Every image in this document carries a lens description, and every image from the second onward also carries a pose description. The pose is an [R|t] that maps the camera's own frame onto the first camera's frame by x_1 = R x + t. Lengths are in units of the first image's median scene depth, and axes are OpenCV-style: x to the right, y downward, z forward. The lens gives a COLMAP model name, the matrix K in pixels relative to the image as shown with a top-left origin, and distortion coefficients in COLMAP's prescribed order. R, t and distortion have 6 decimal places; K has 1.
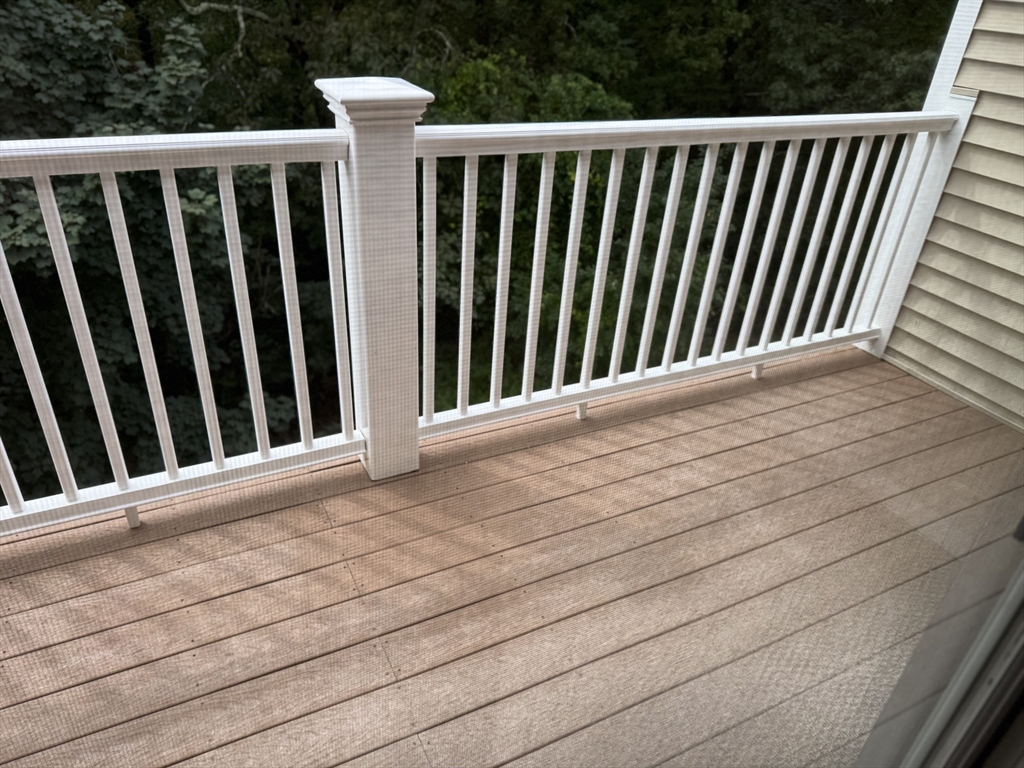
lens RADIAL K [[716.7, 0, 512.6], [0, 716.7, 392.5], [0, 0, 1]] dist [0.110725, -0.158073]
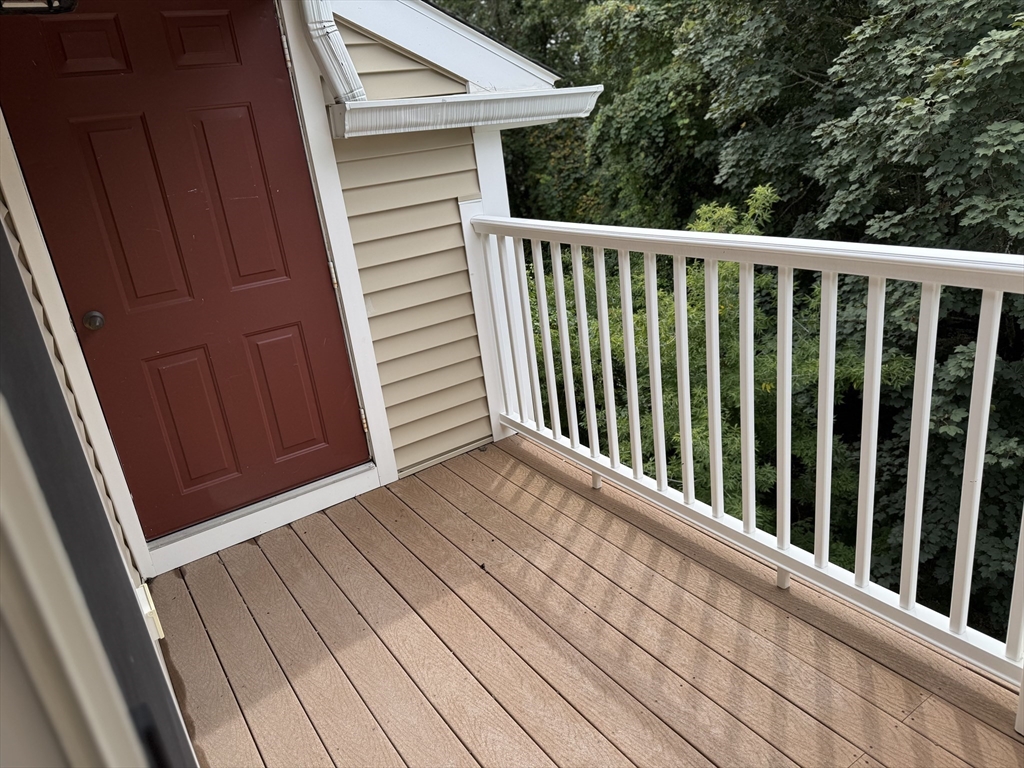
lens RADIAL K [[716.7, 0, 512.6], [0, 716.7, 392.5], [0, 0, 1]] dist [0.110725, -0.158073]
pose [[0.105492, 0.265597, -0.958295, 0.416855], [-0.418849, 0.885888, 0.199421, -0.126943], [0.901907, 0.380343, 0.204700, 0.327325]]
